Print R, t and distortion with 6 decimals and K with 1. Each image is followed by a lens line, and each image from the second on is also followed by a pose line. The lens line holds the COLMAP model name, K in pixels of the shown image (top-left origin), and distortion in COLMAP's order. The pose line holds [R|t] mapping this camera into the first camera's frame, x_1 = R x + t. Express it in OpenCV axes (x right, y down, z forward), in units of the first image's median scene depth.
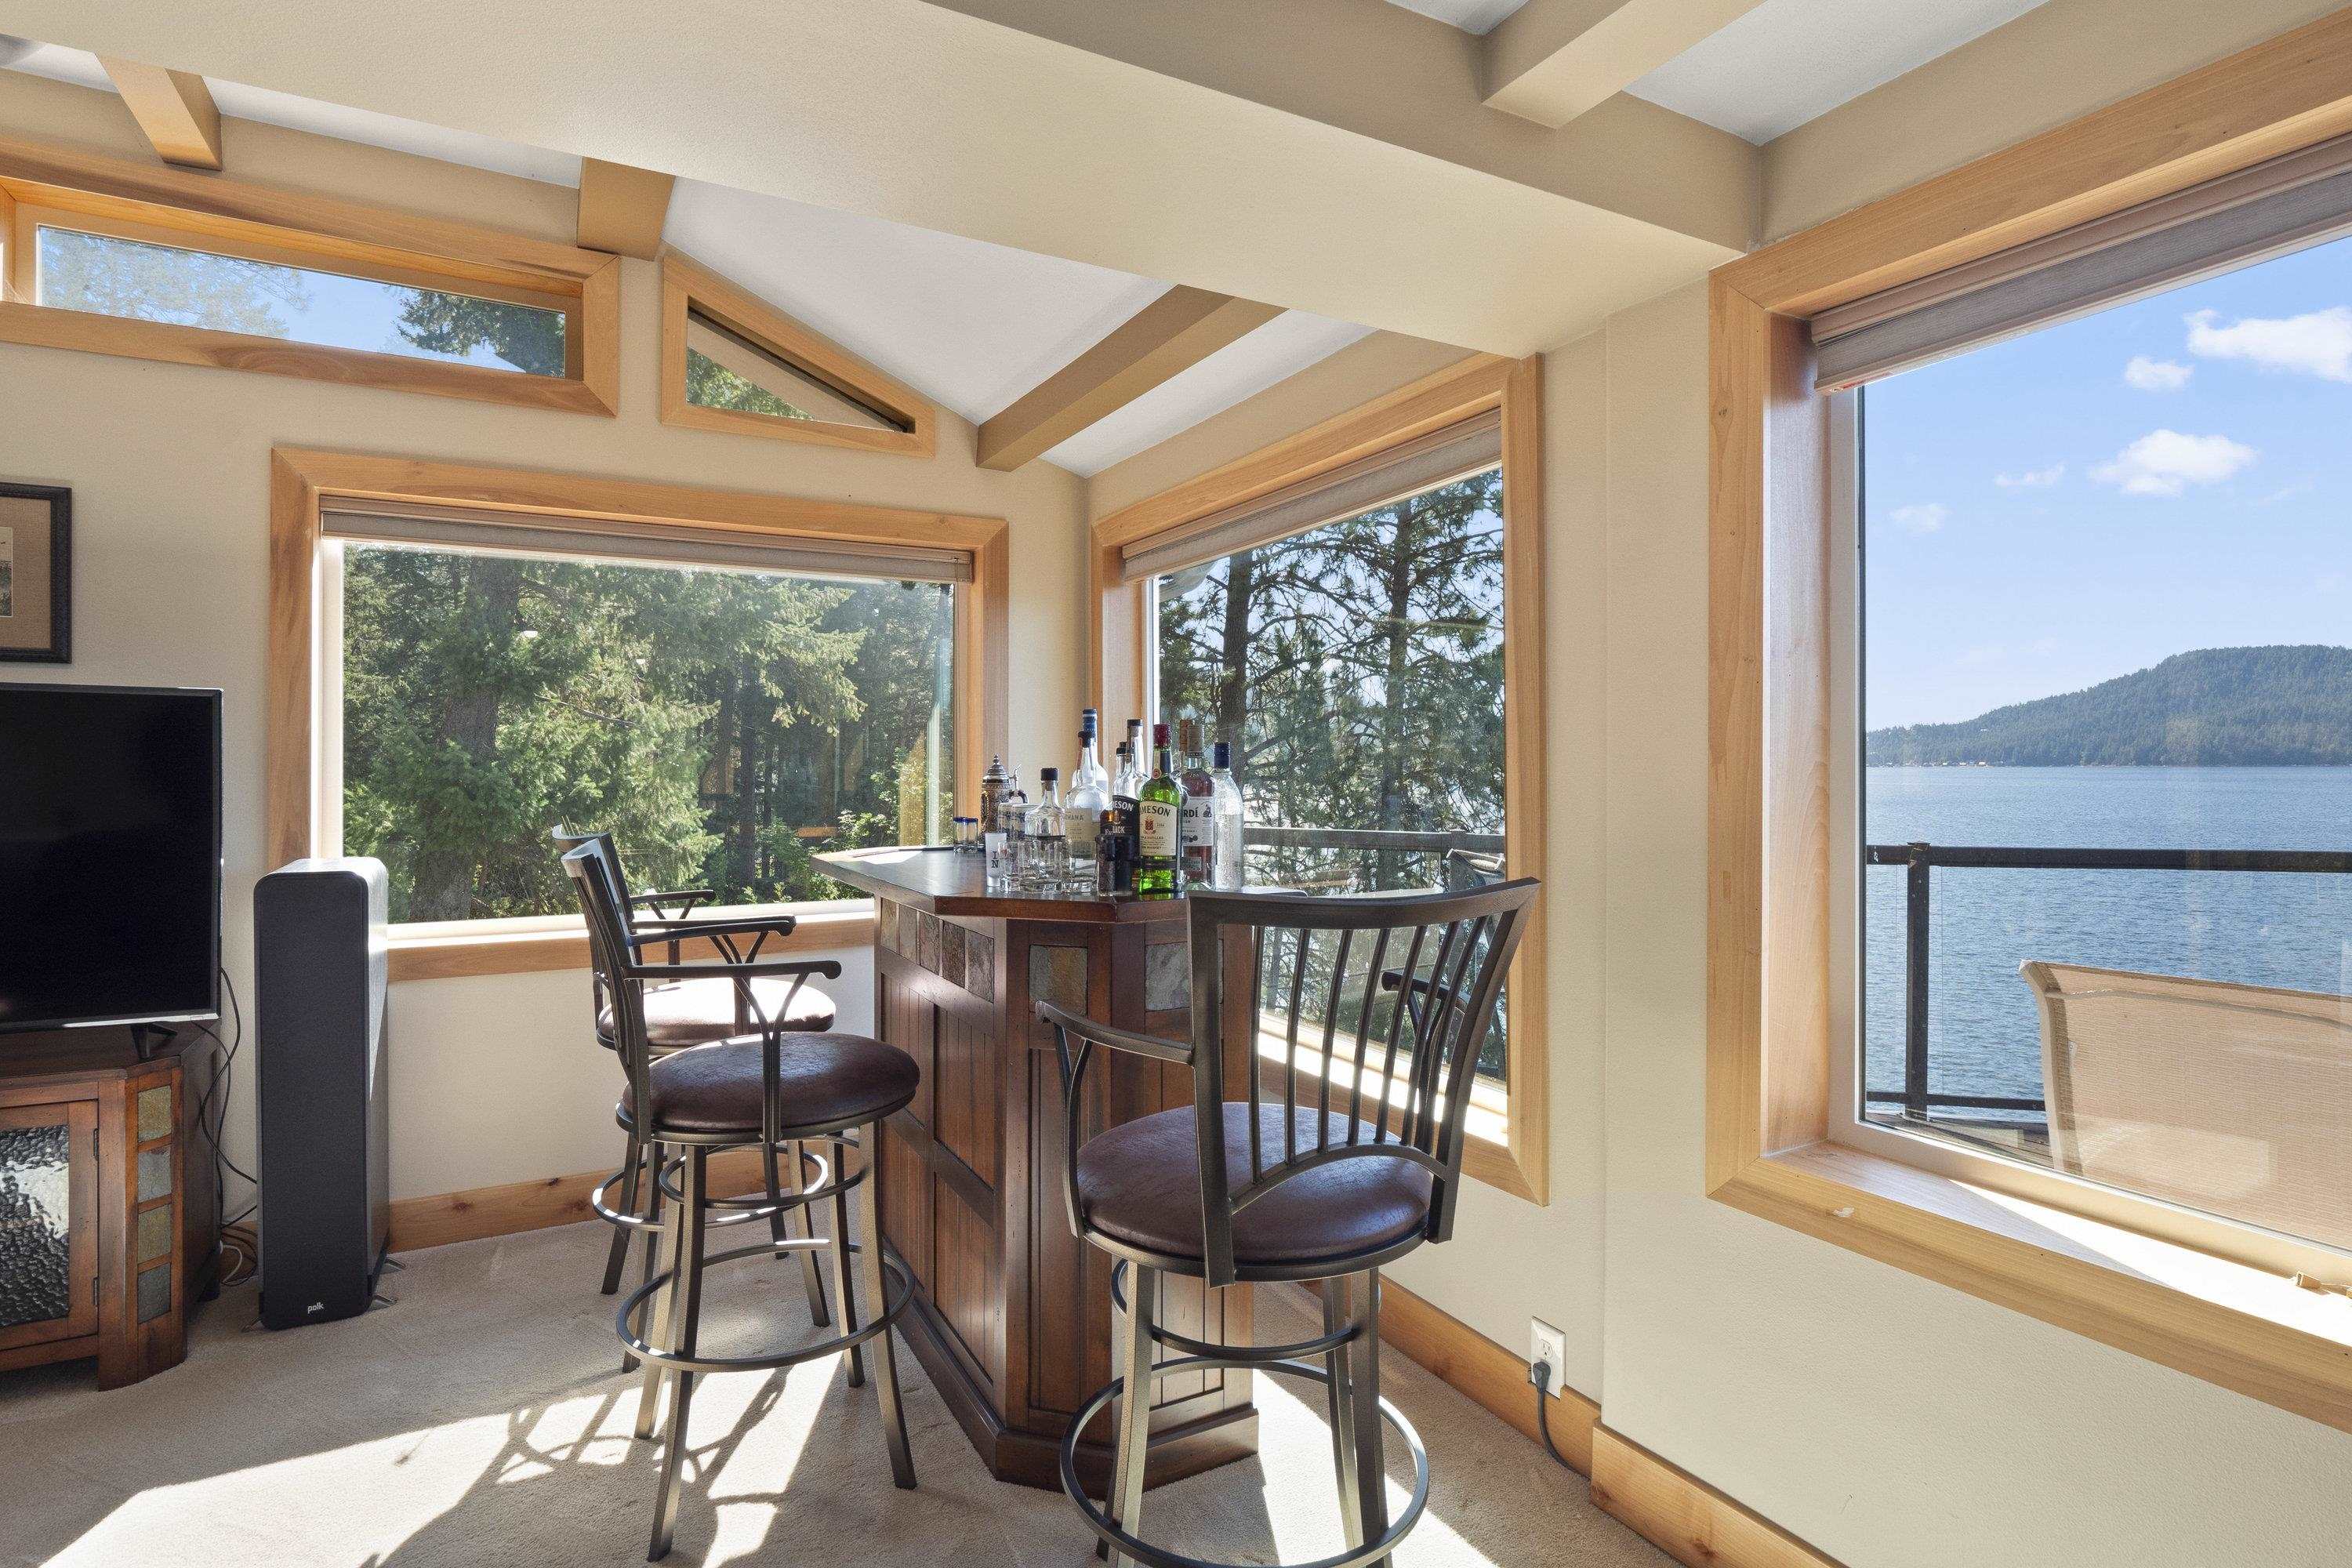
lens RADIAL K [[1159.8, 0, 1160.0], [0, 1159.8, 710.0], [0, 0, 1]] dist [-0.010006, -0.005547]
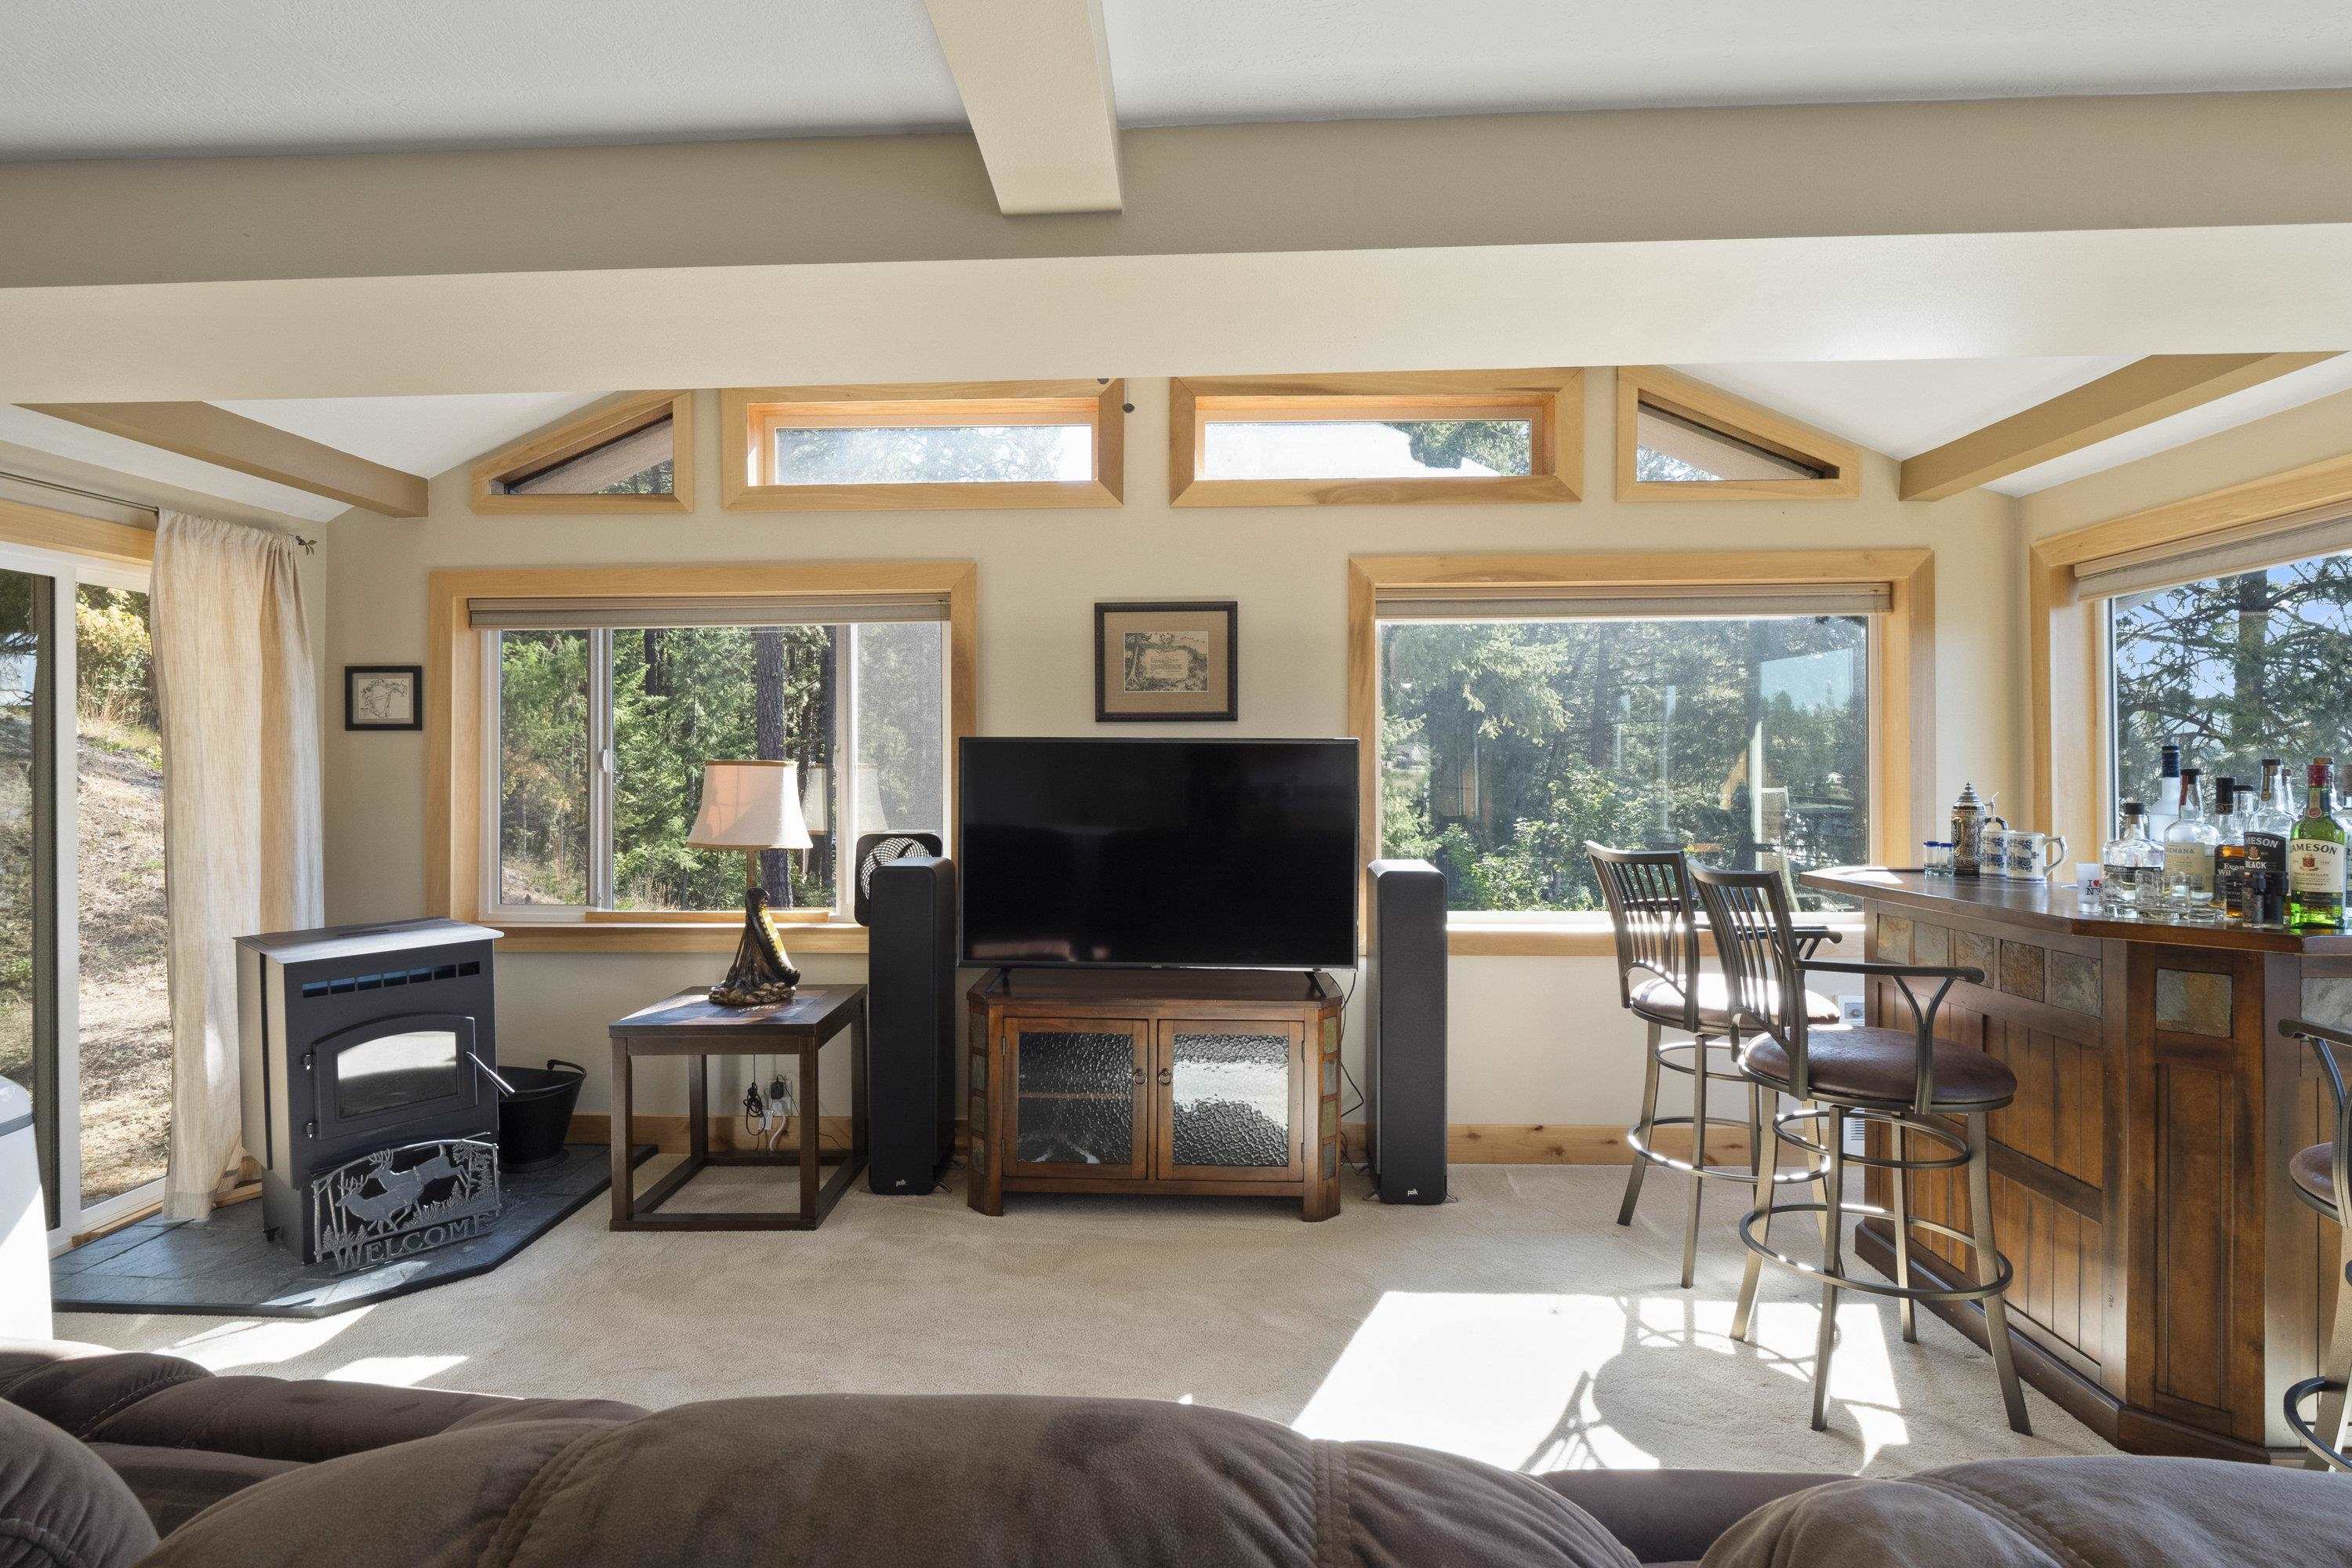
lens RADIAL K [[1159.8, 0, 1130.9], [0, 1159.8, 724.8], [0, 0, 1]] dist [-0.010006, -0.005547]
pose [[0.853493, -0.021175, -0.520673, -0.254158], [0.025891, 0.999663, 0.001786, -0.035859], [0.520460, -0.015005, 0.853754, -0.284504]]
